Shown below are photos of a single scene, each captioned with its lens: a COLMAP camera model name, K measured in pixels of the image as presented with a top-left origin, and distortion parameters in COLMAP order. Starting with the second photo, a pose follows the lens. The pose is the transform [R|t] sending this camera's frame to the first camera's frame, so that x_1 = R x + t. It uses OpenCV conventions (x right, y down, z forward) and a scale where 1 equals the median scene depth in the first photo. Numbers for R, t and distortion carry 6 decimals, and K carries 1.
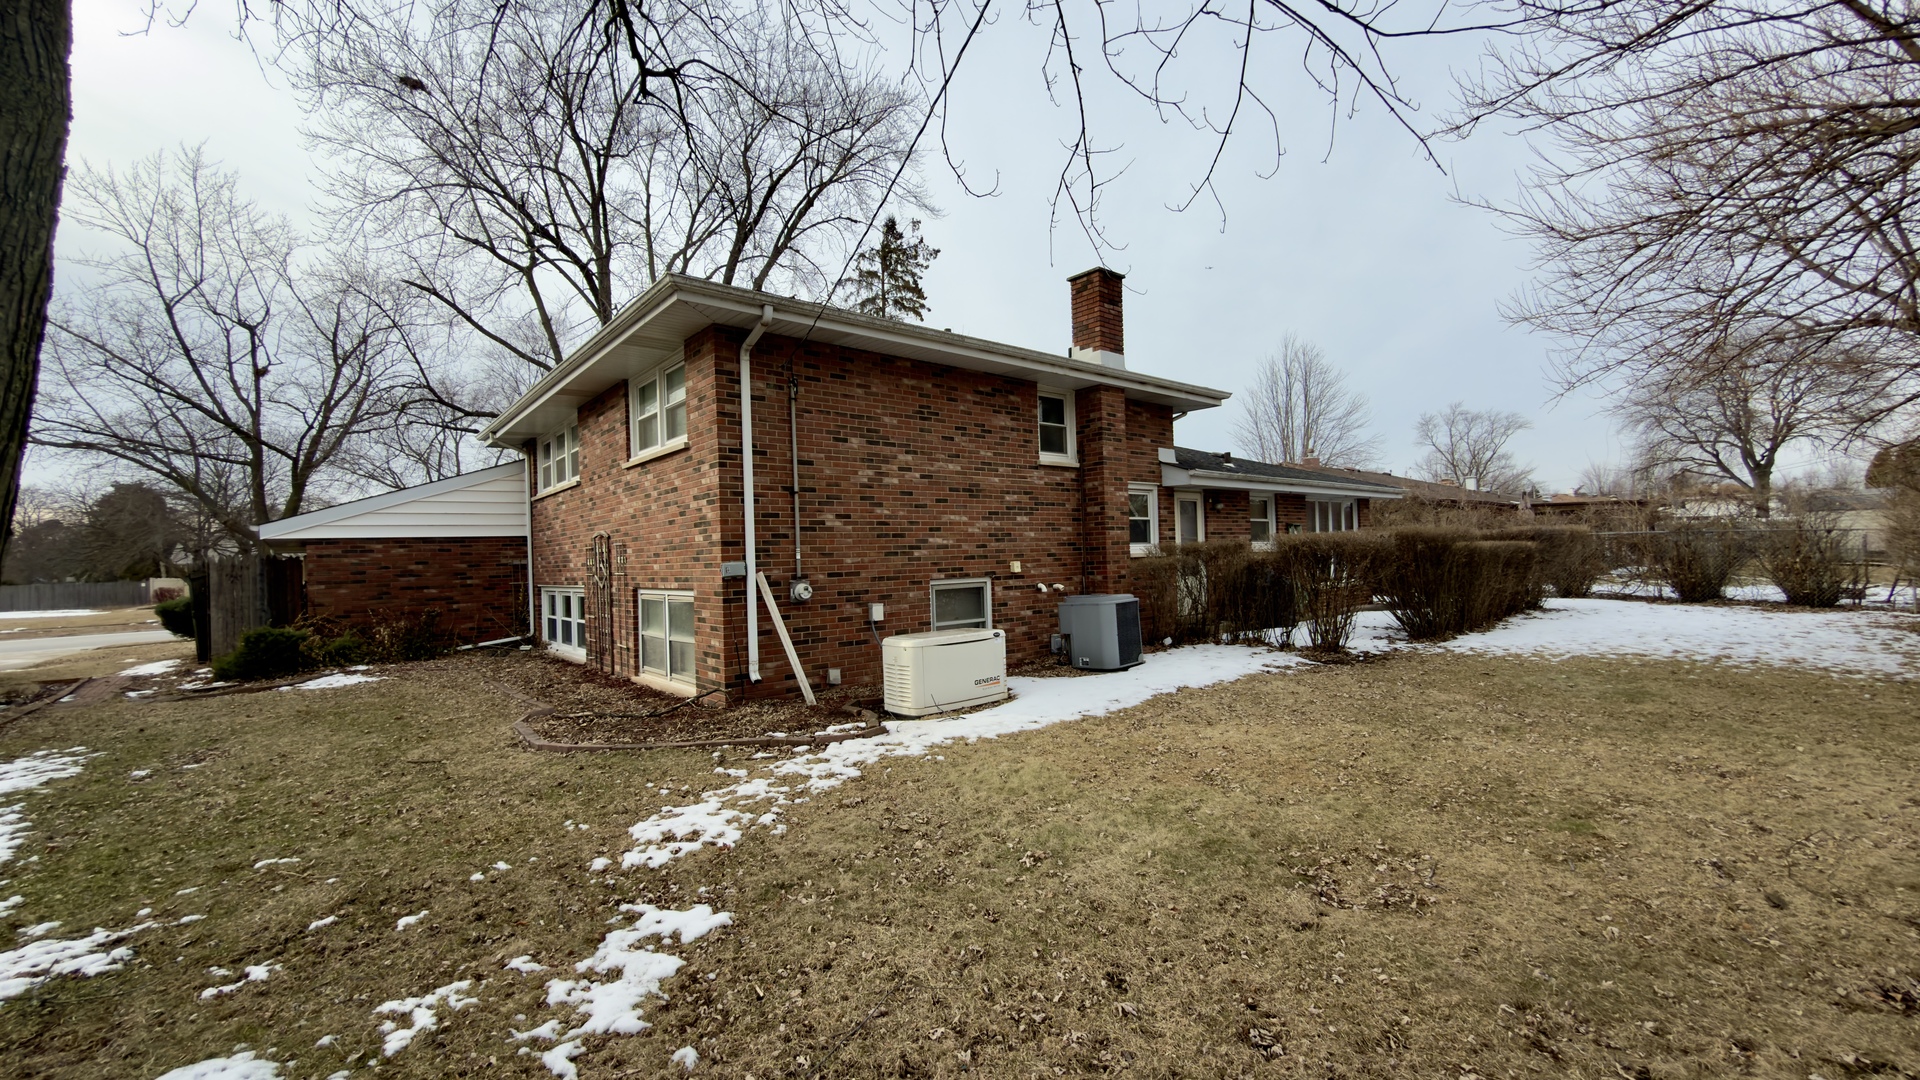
lens RADIAL K [[754.7, 0, 956.4], [0, 754.7, 546.1], [0, 0, 1]] dist [-0.002642, -0.000073]
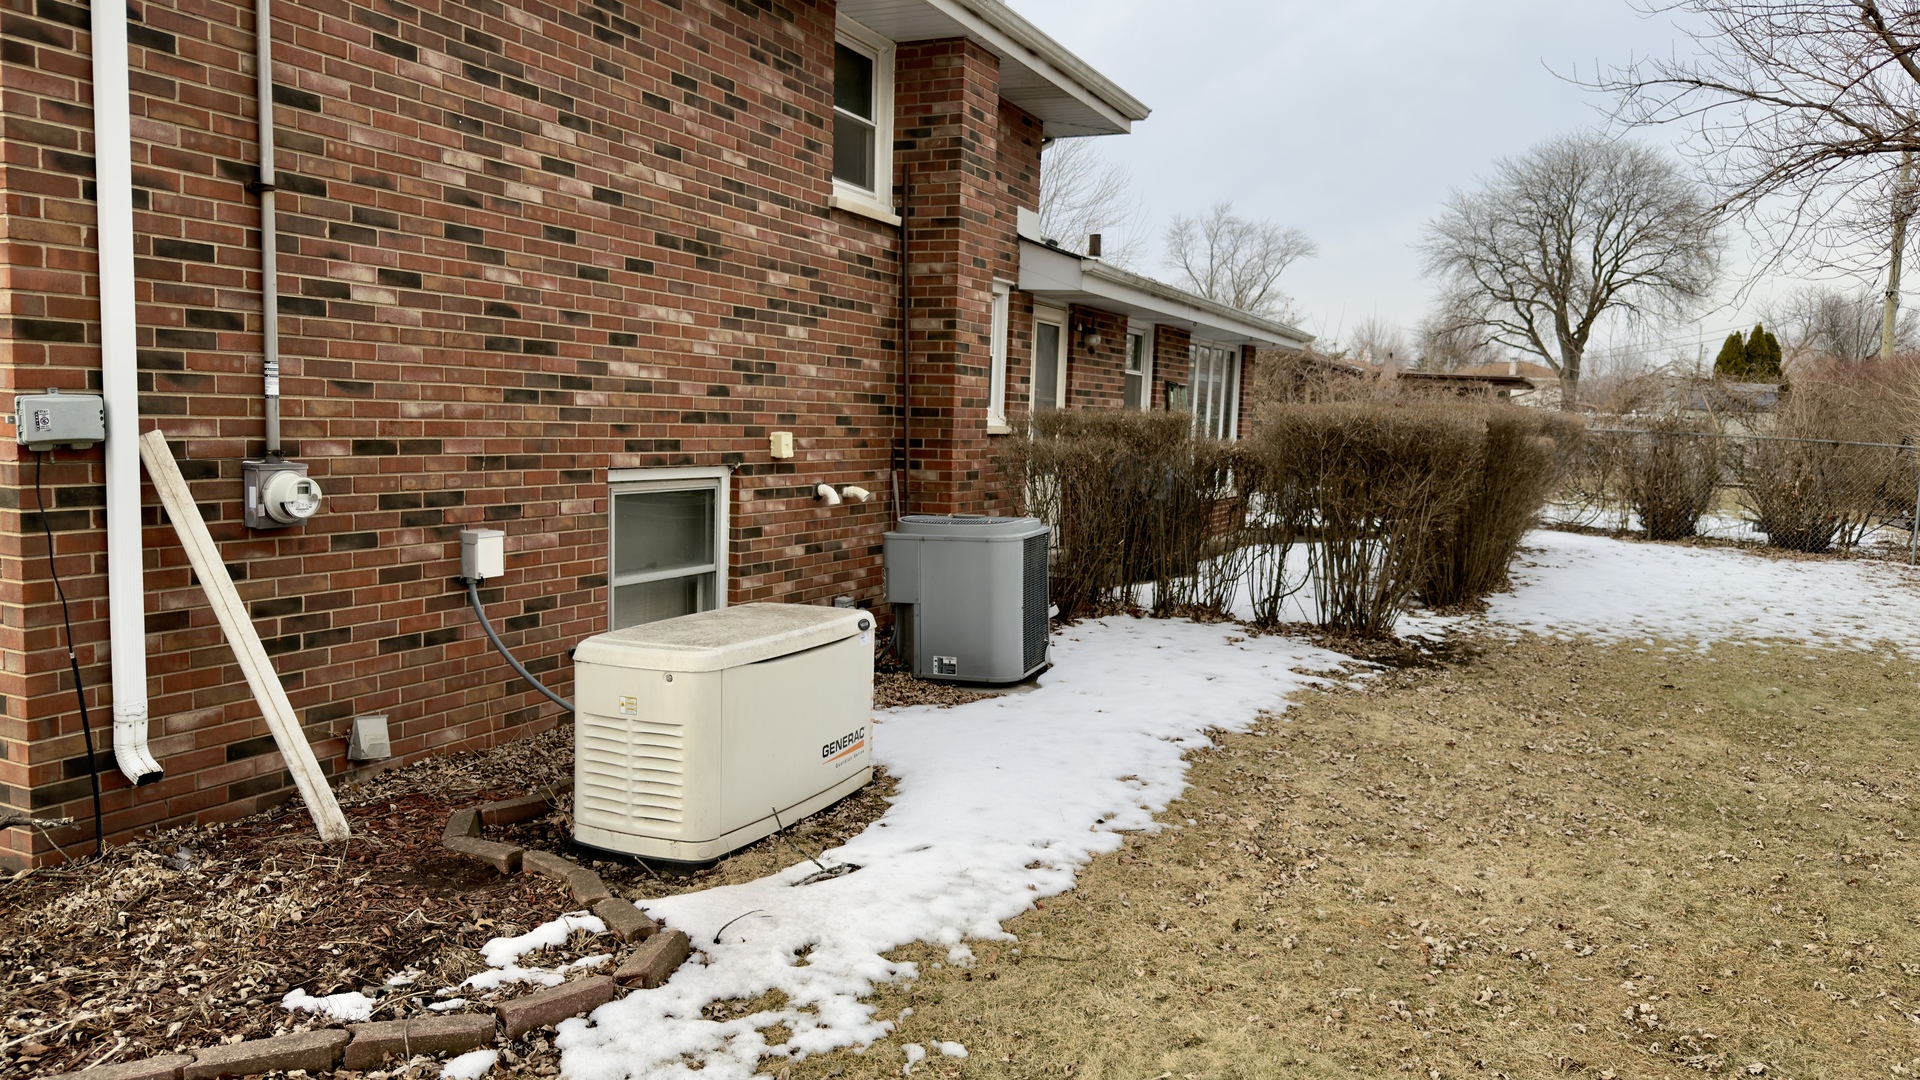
lens RADIAL K [[1330.2, 0, 938.6], [0, 1330.2, 543.9], [0, 0, 1]] dist [0.123981, -0.195562]
pose [[0.912392, 0.018617, 0.408894, -0.164997], [-0.063786, 0.993228, 0.097110, 0.004998], [-0.404317, -0.114684, 0.907401, 0.305895]]
